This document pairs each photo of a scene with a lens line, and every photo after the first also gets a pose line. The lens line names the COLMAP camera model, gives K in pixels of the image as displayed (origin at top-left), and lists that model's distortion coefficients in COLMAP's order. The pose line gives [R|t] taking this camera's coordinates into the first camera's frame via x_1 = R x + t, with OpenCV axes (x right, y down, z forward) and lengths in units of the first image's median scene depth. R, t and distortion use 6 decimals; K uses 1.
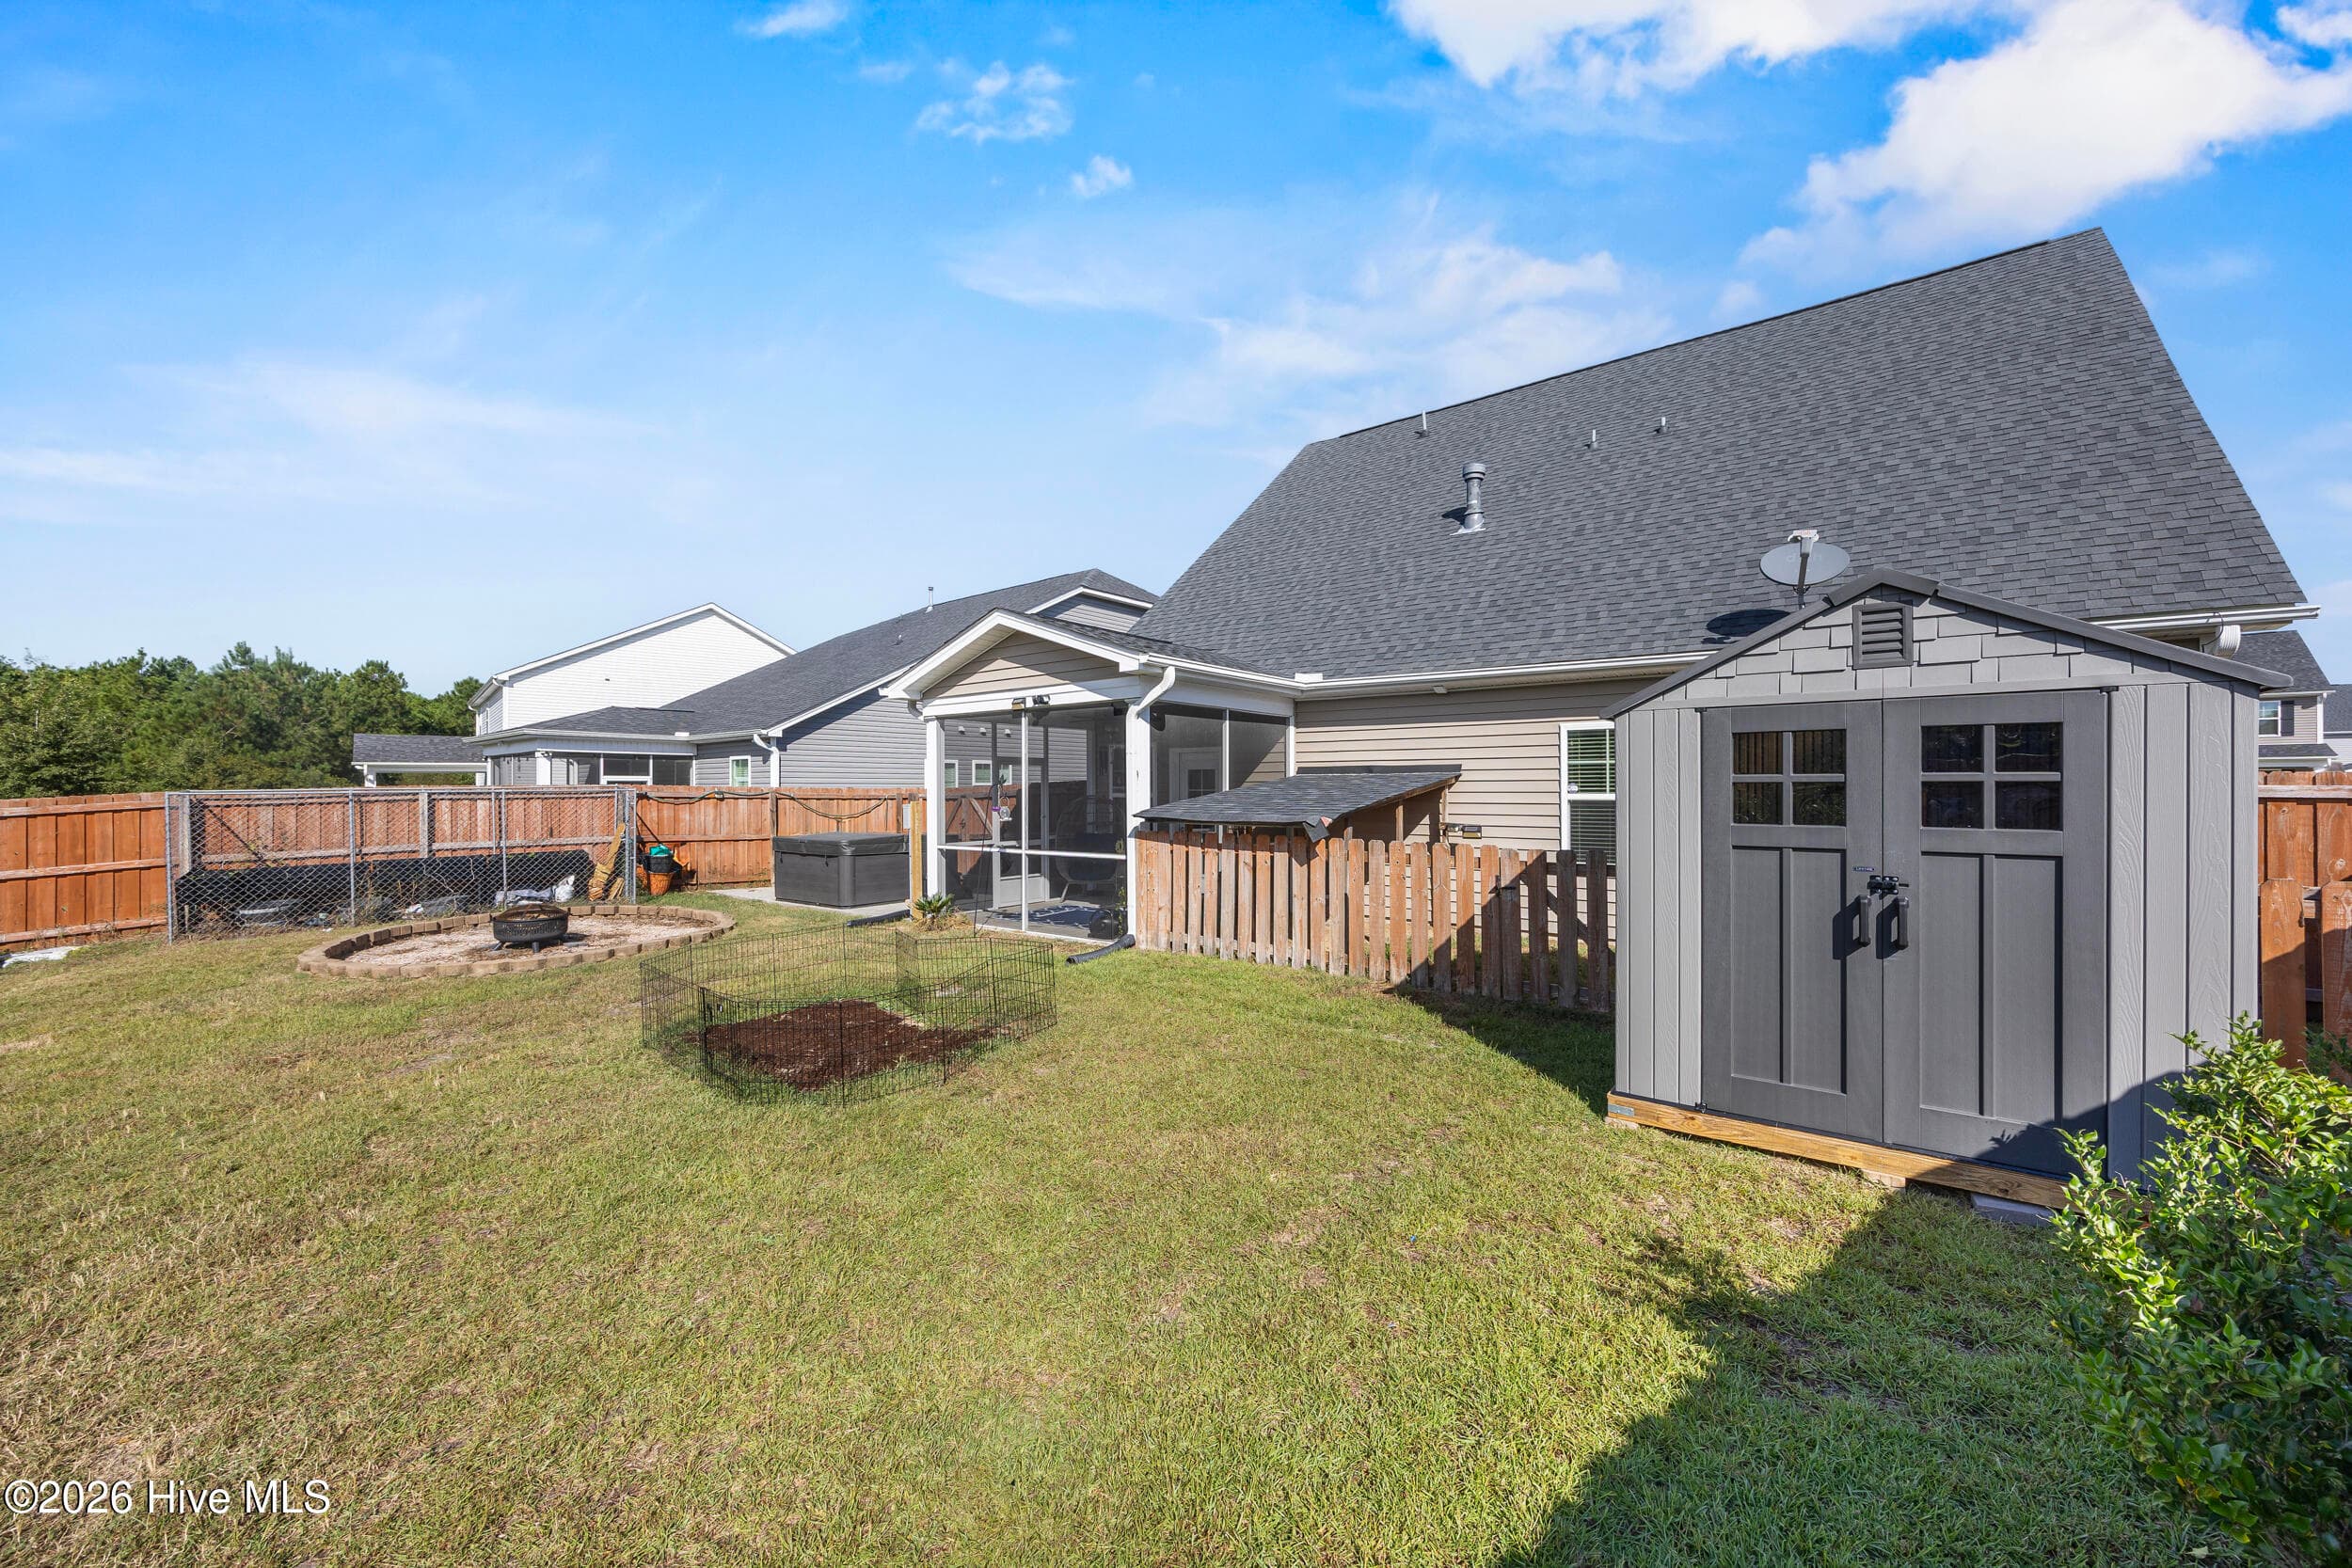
lens RADIAL K [[885.9, 0, 1176.0], [0, 885.9, 784.0], [0, 0, 1]] dist [-0.002128, -0.000349]
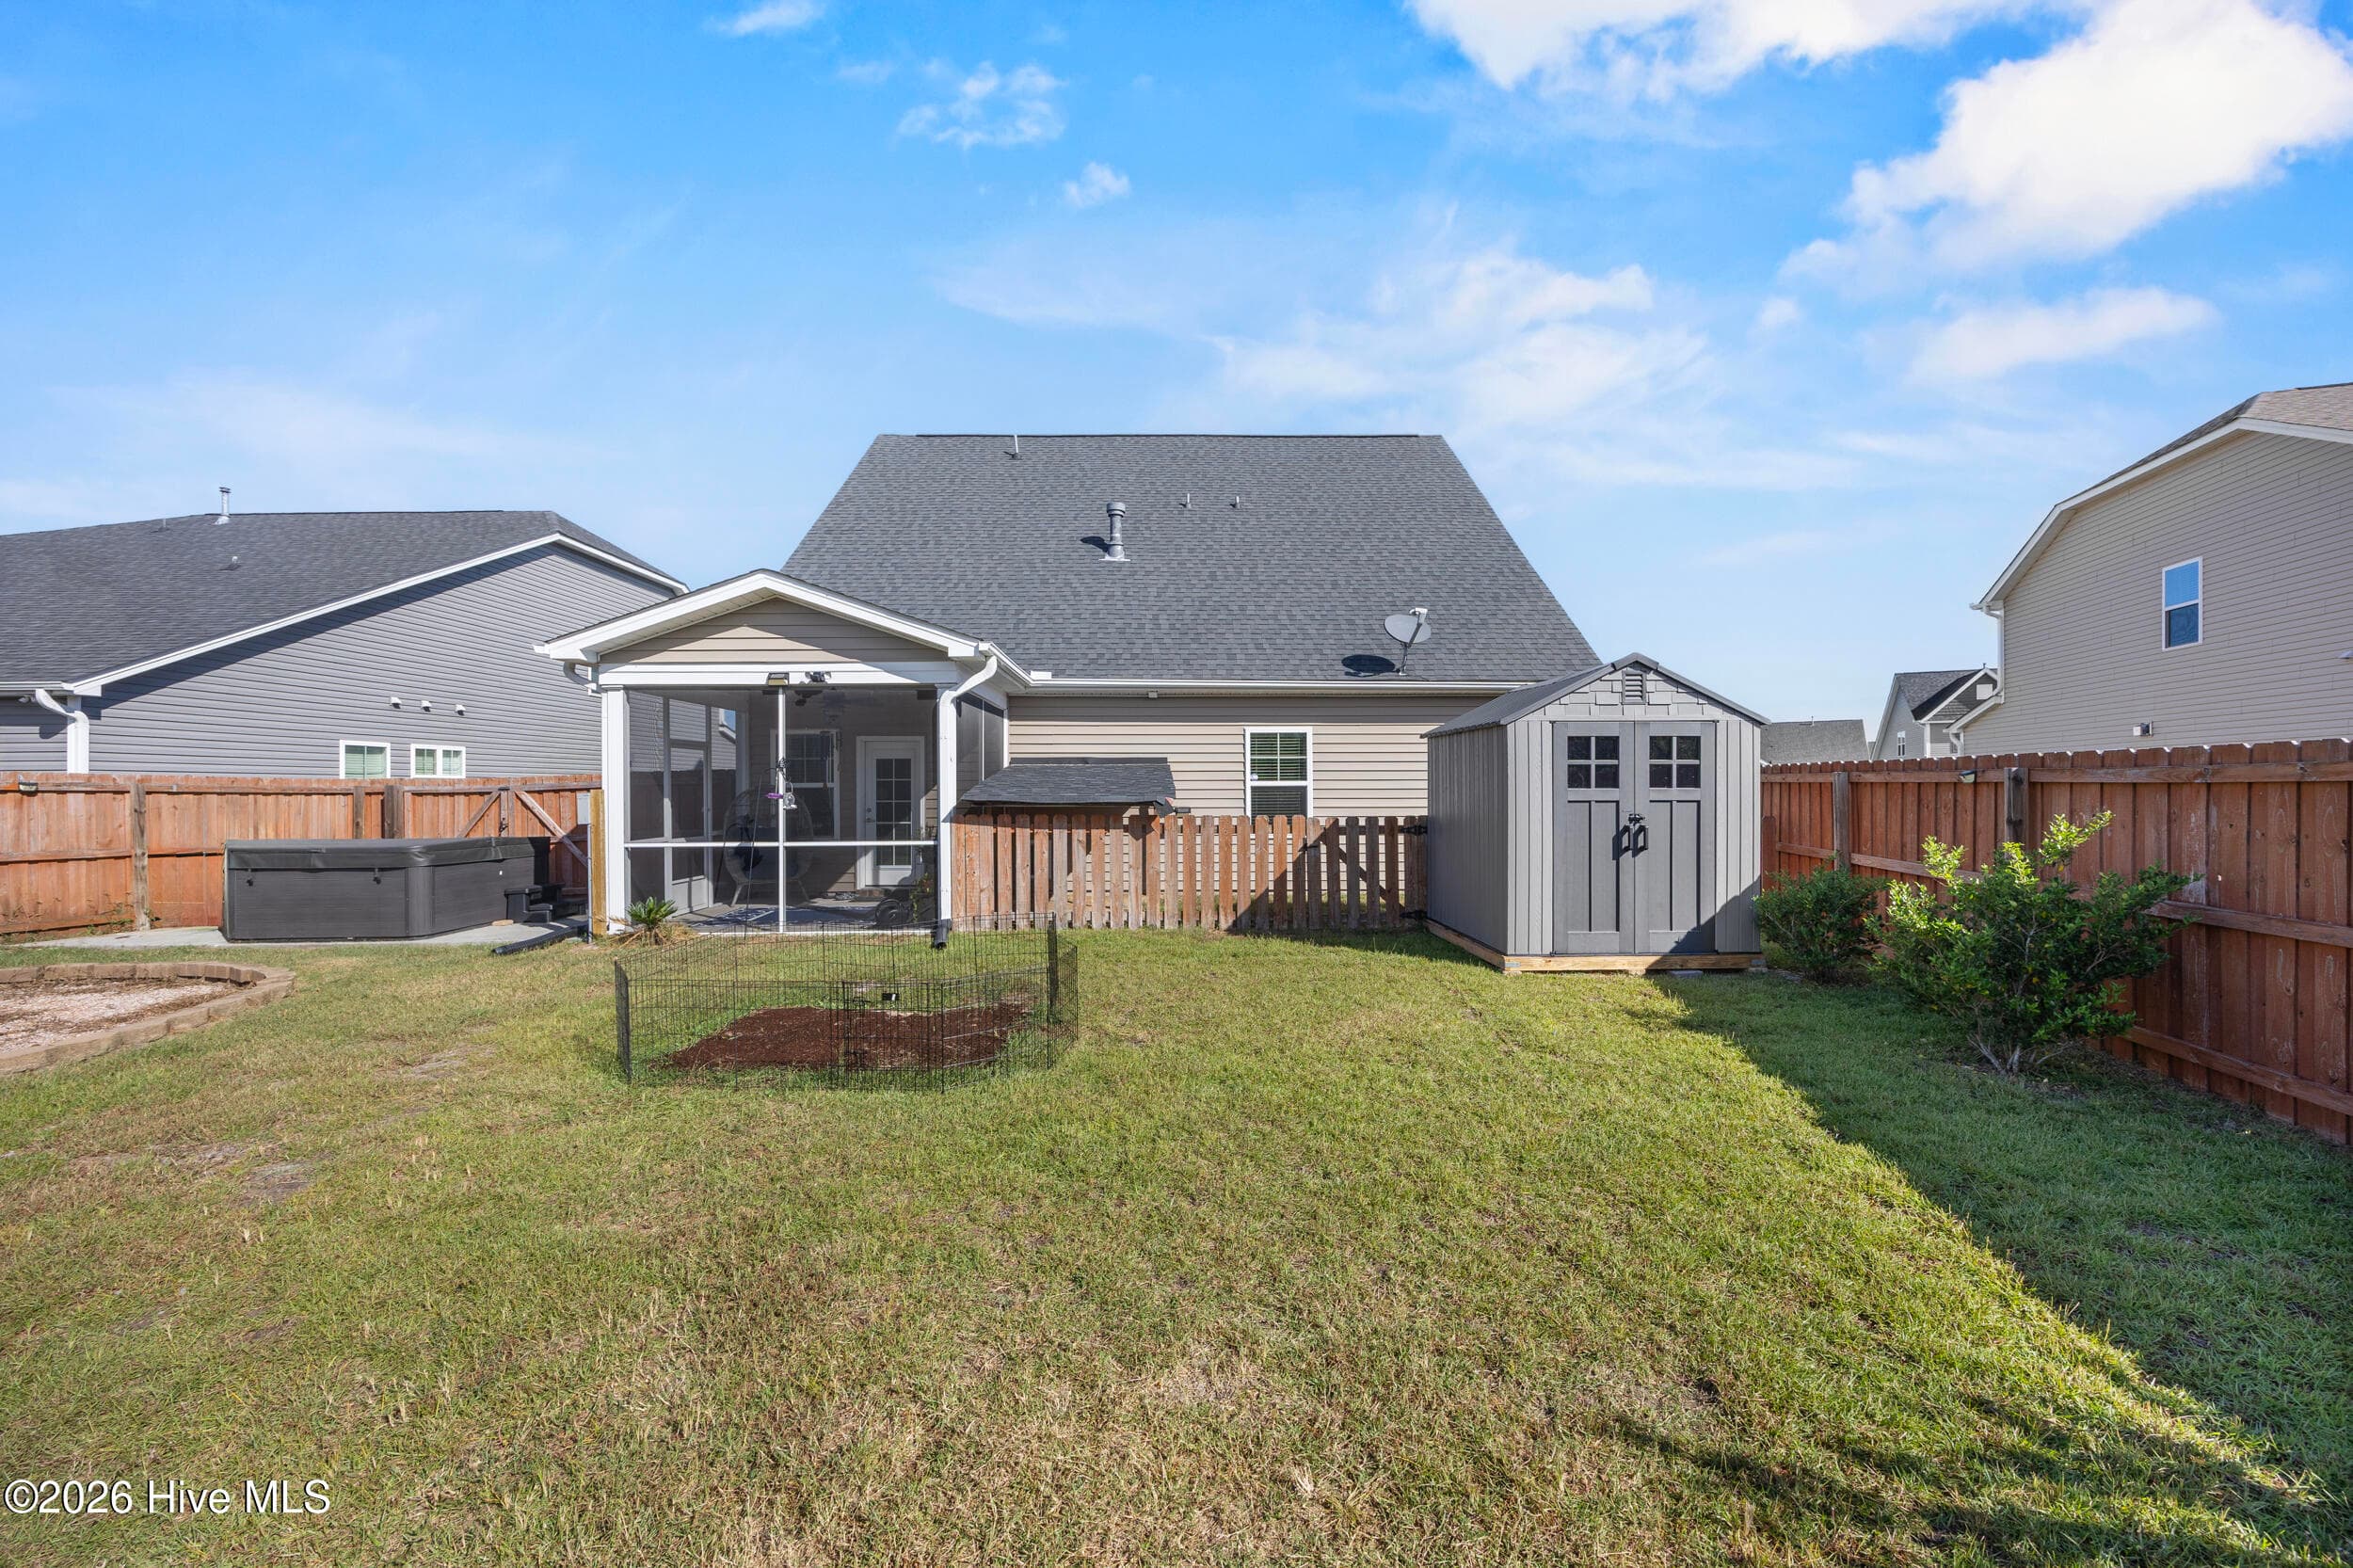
lens RADIAL K [[886.4, 0, 1176.5], [0, 886.4, 784.0], [0, 0, 1]] dist [-0.002128, -0.000349]
pose [[0.775152, 0.002653, 0.631769, -0.435334], [-0.001524, 0.999996, -0.002330, 0.016875], [-0.631773, 0.000843, 0.775153, 0.053050]]
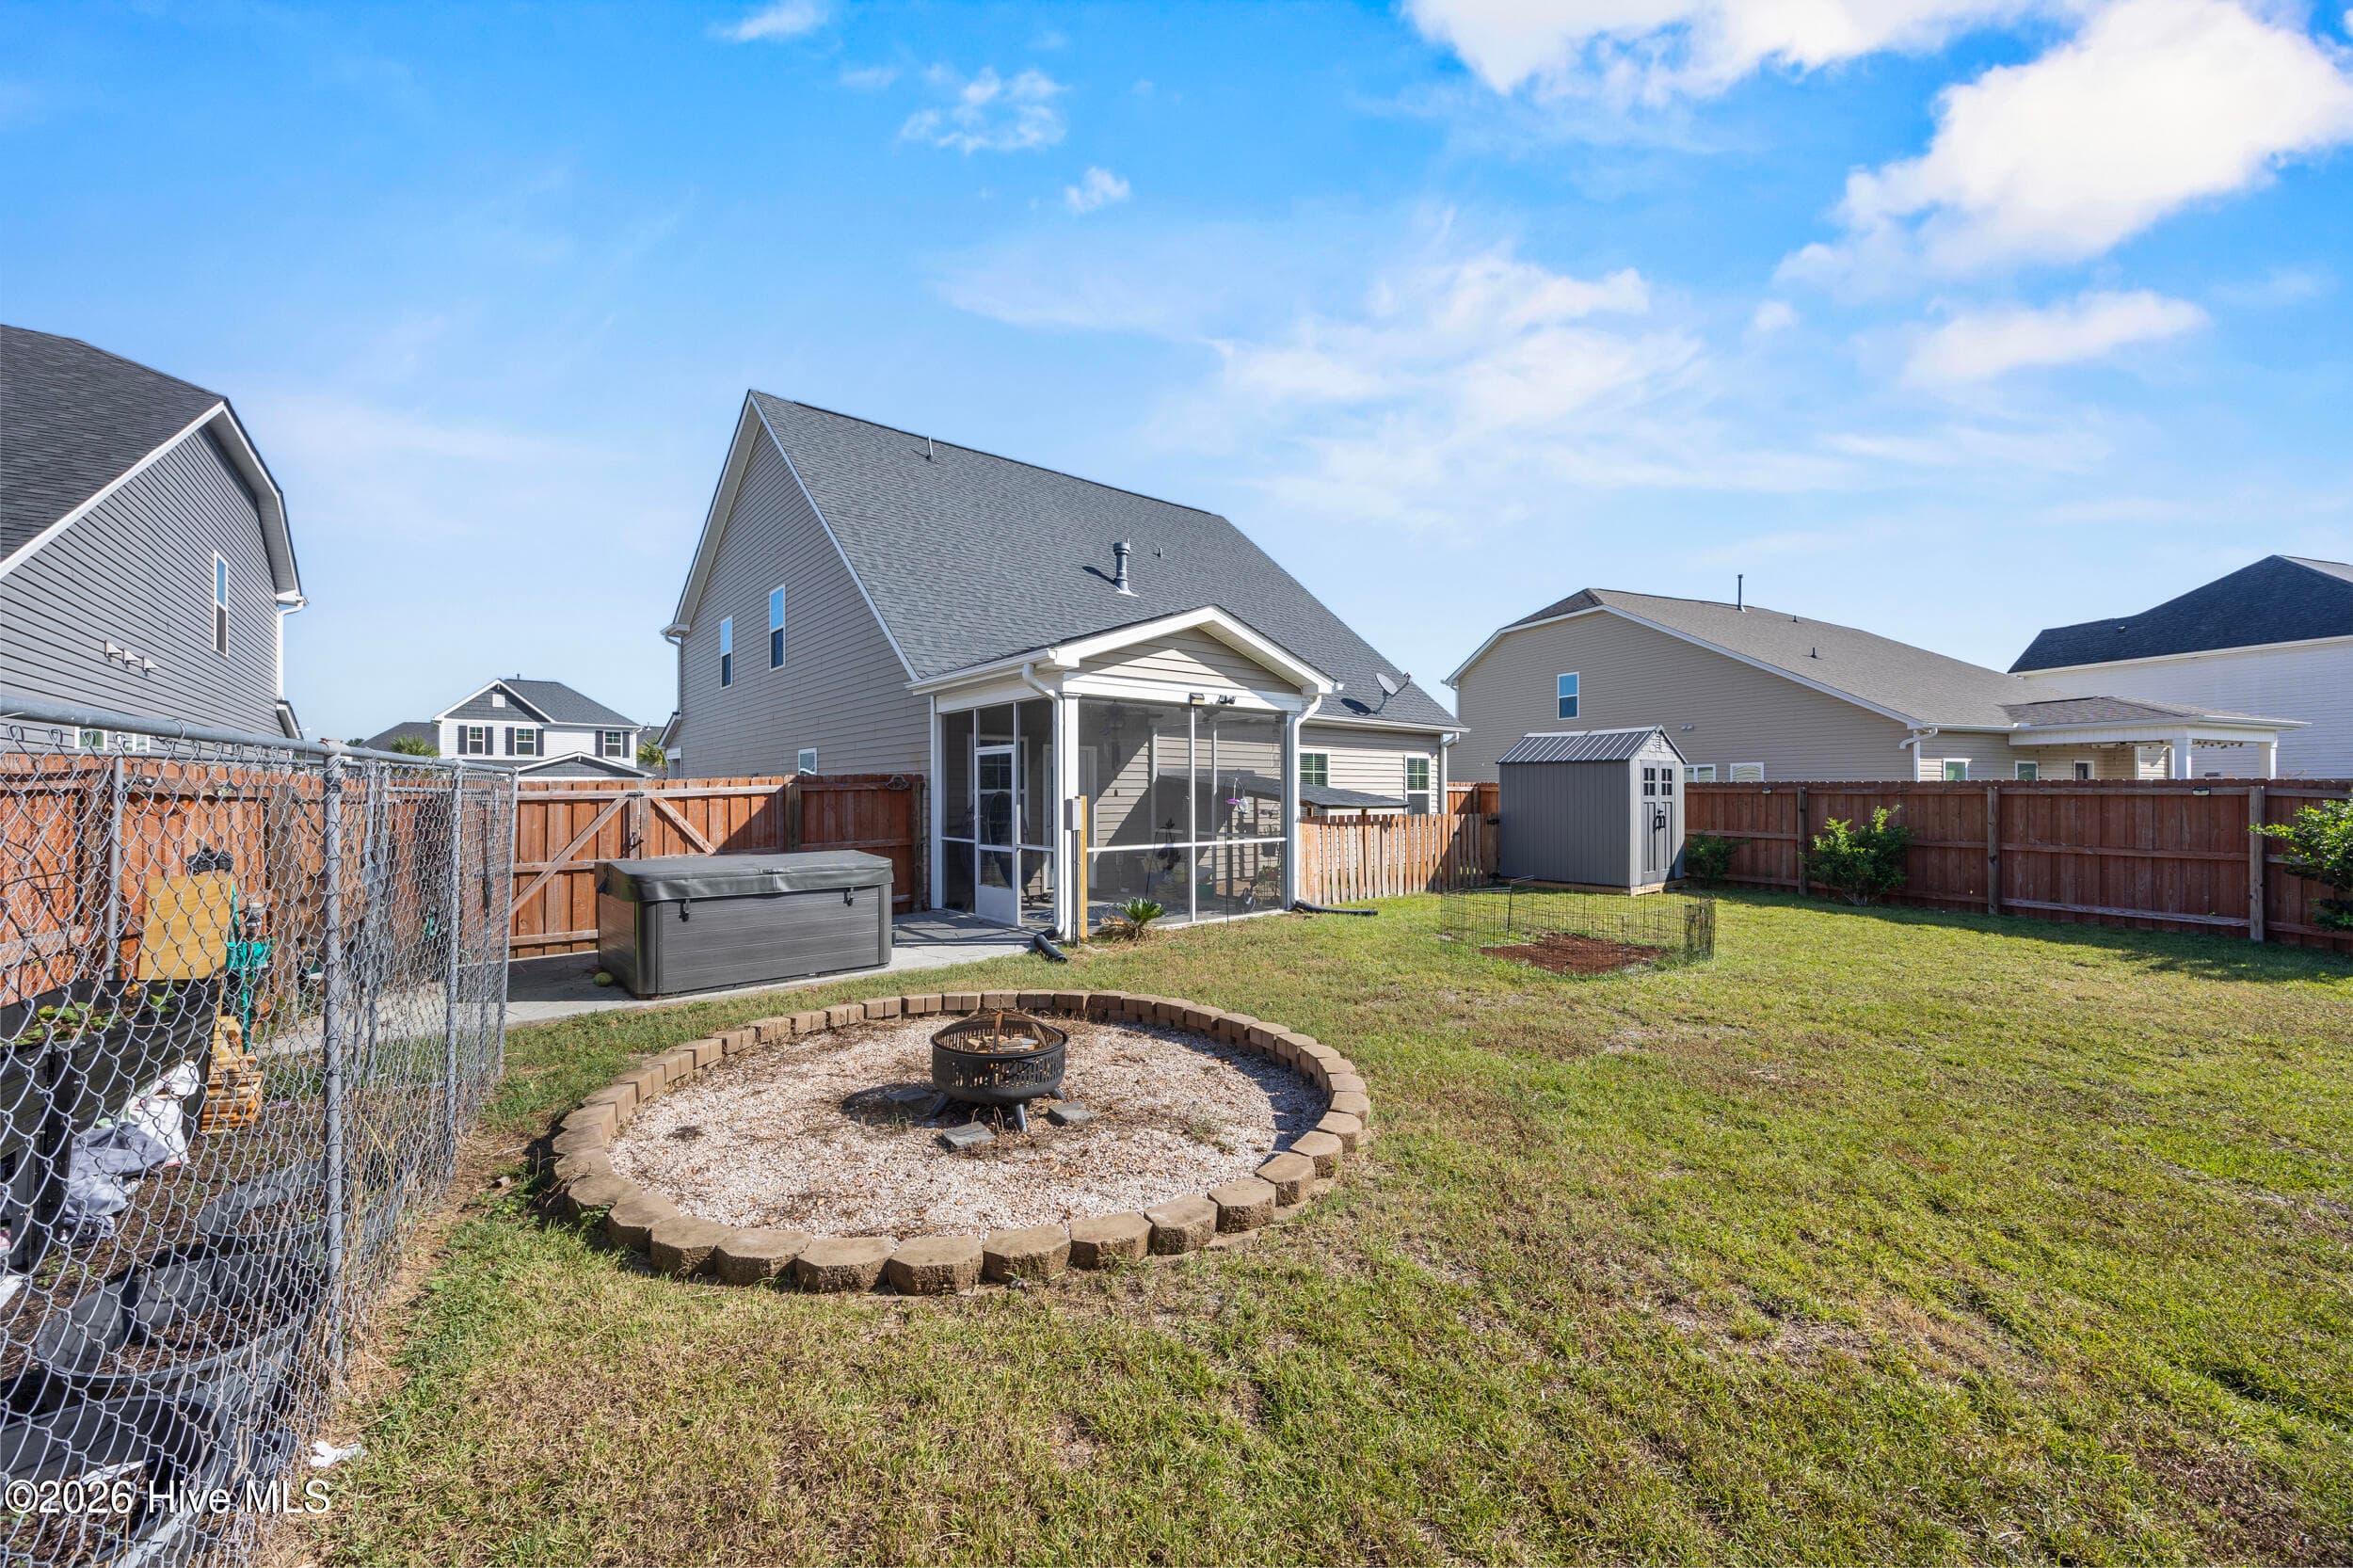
lens RADIAL K [[886.4, 0, 1176.5], [0, 886.4, 784.0], [0, 0, 1]] dist [-0.002128, -0.000349]
pose [[0.203447, 0.011441, 0.979019, -1.191388], [-0.005517, 0.999929, -0.010539, 0.018120], [-0.979070, -0.003257, 0.203496, 0.823694]]
